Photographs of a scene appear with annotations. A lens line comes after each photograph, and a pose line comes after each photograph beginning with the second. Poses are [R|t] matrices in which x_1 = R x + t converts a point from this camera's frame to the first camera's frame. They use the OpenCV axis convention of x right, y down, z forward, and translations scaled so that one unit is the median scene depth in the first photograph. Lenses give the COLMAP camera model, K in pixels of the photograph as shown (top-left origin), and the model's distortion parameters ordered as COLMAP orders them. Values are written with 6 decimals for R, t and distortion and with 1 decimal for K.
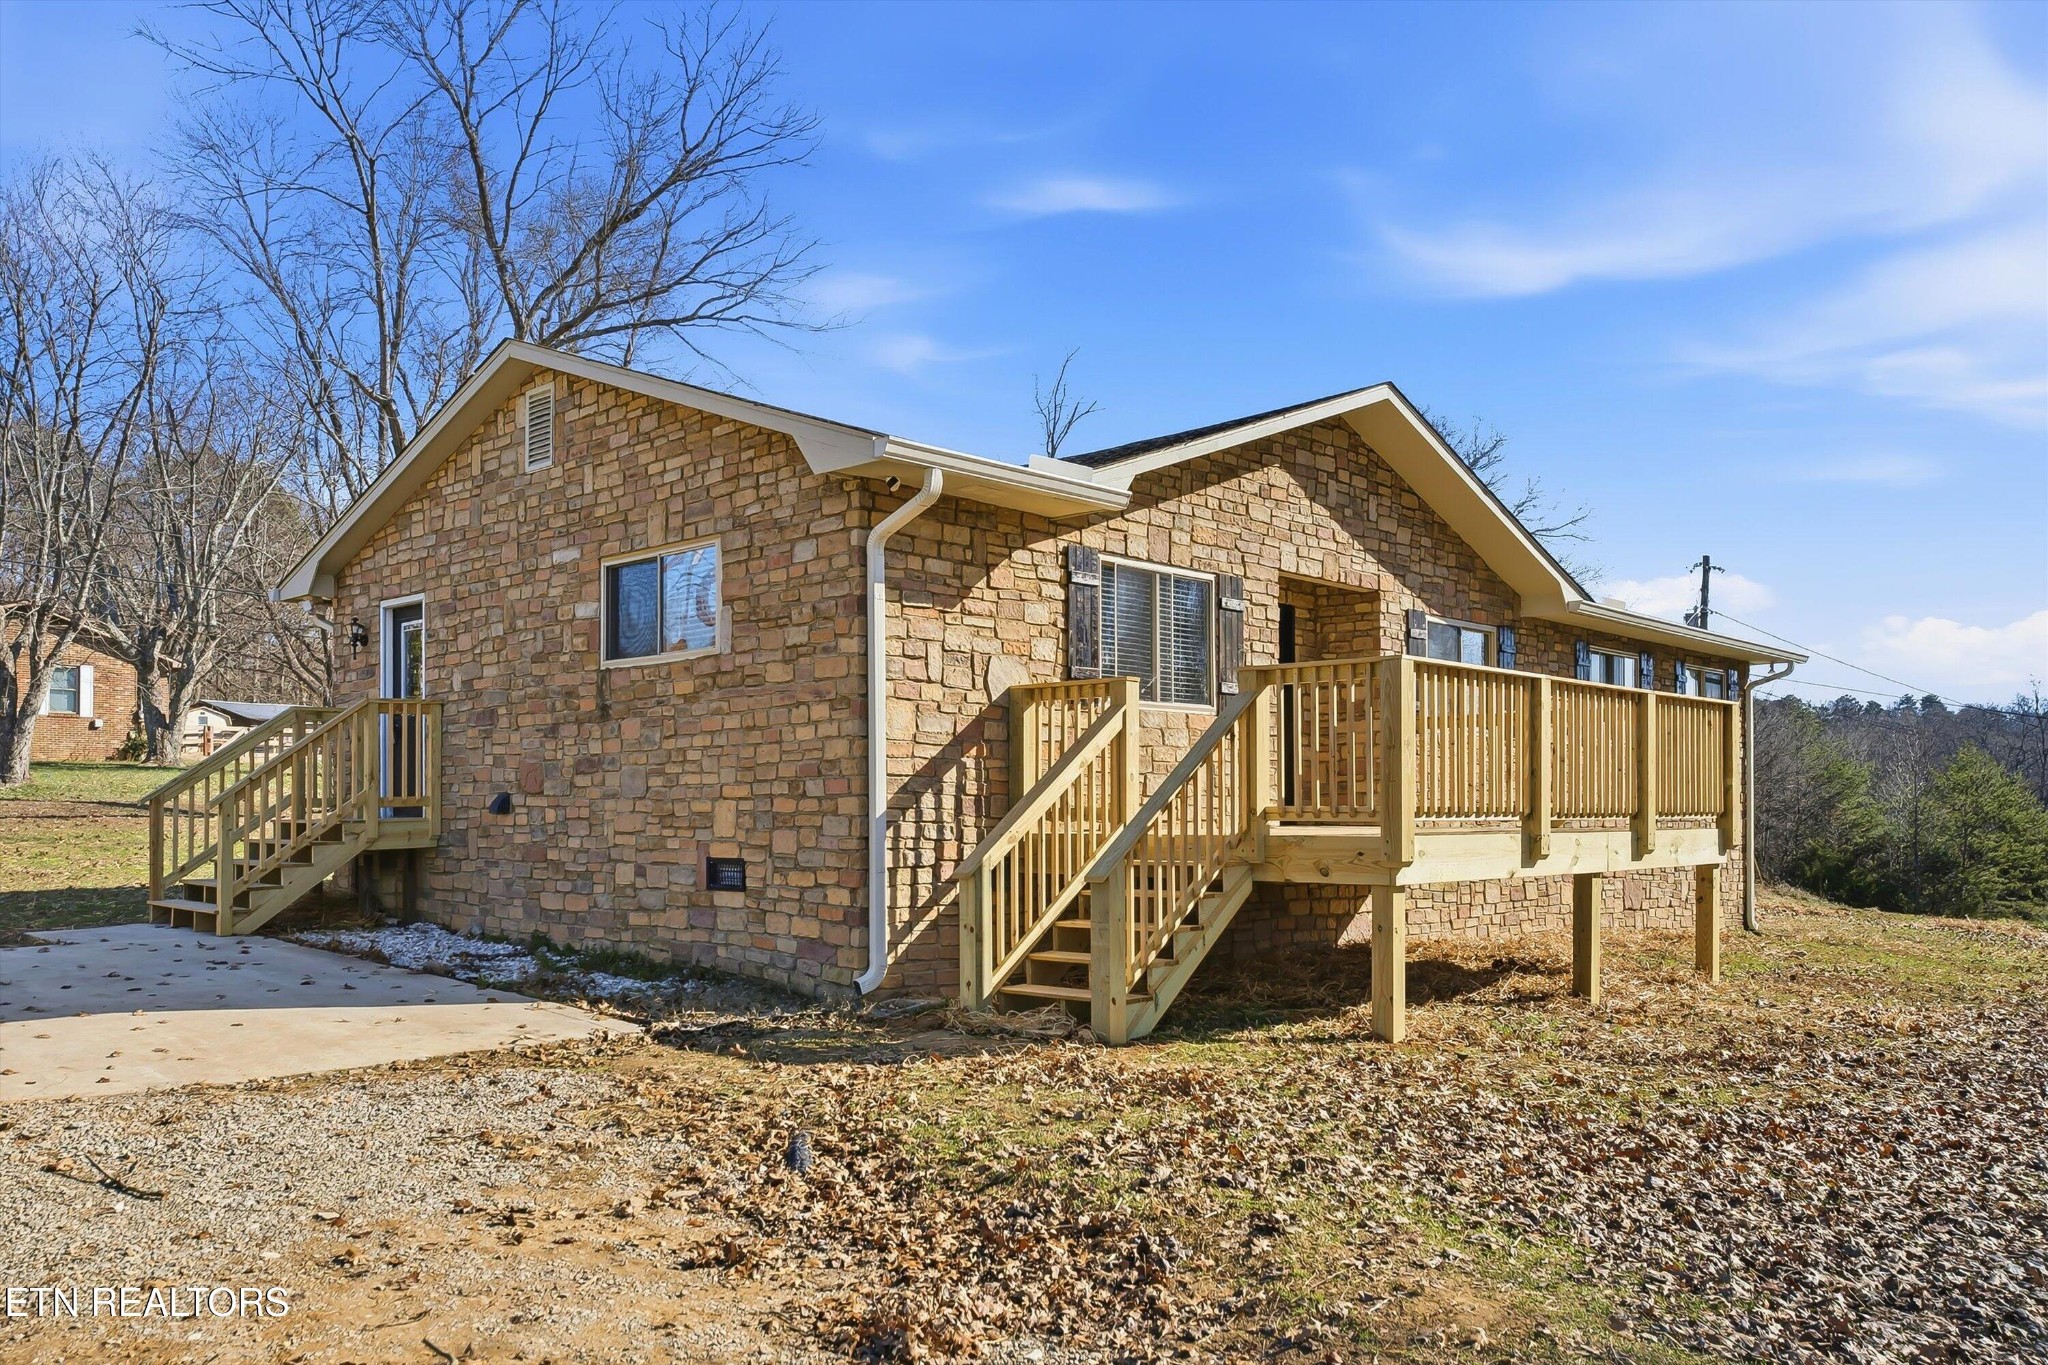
lens RADIAL K [[1541.6, 0, 1113.0], [0, 1541.6, 800.8], [0, 0, 1]] dist [0.030778, 0.001424]
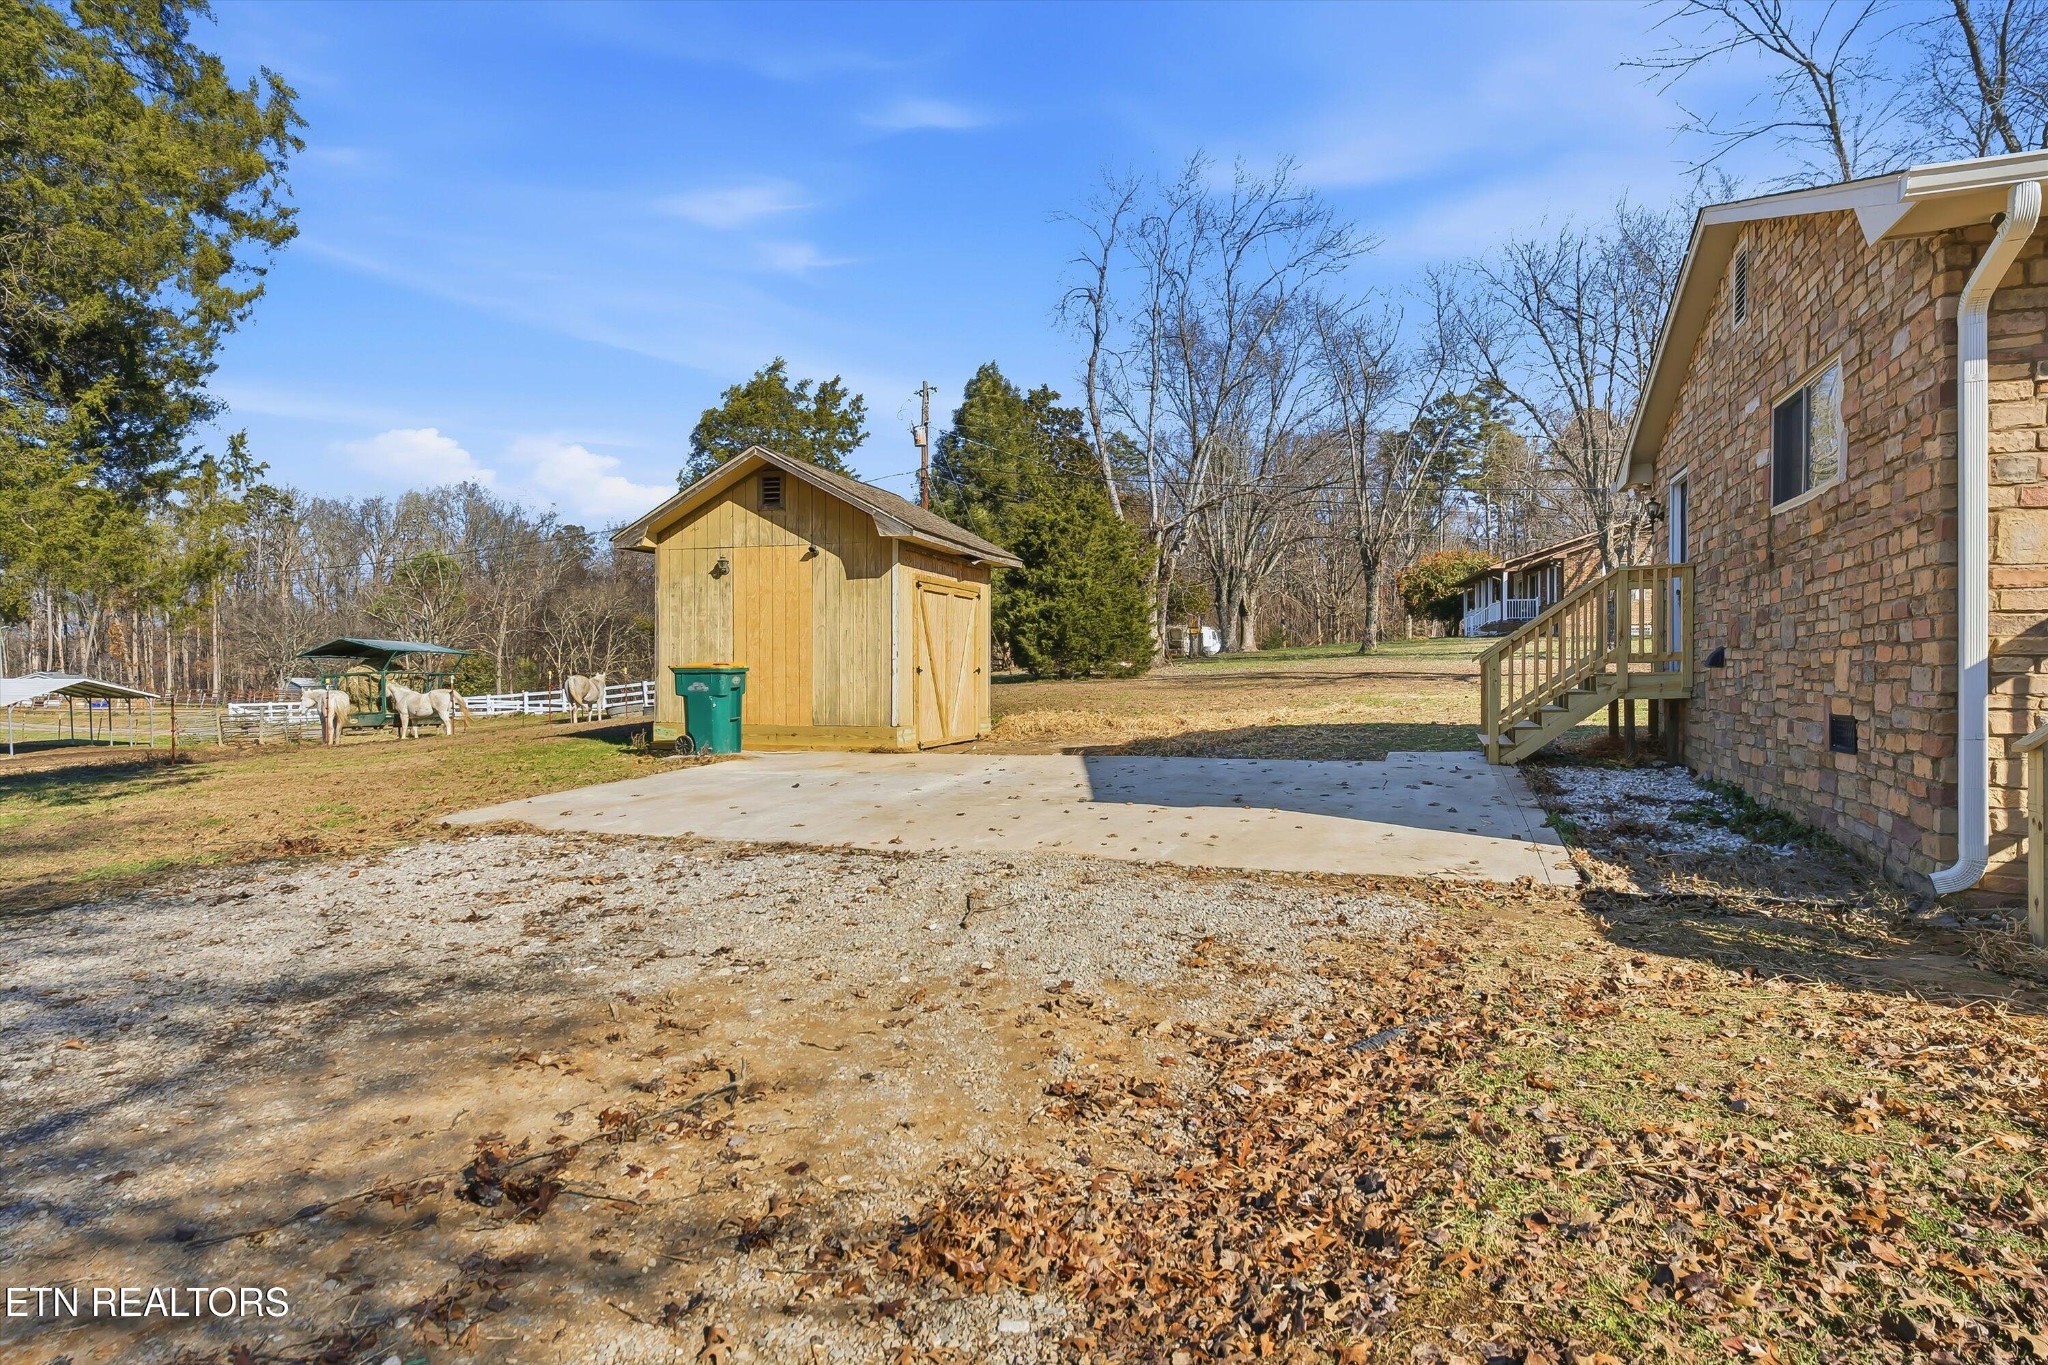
lens RADIAL K [[1180.0, 0, 993.1], [0, 1180.0, 683.9], [0, 0, 1]] dist [0.007409, 0.001442]
pose [[0.360647, 0.007959, -0.932669, 0.214984], [0.008034, 0.999900, 0.011639, 0.007872], [0.932668, -0.011690, 0.360547, 0.323058]]
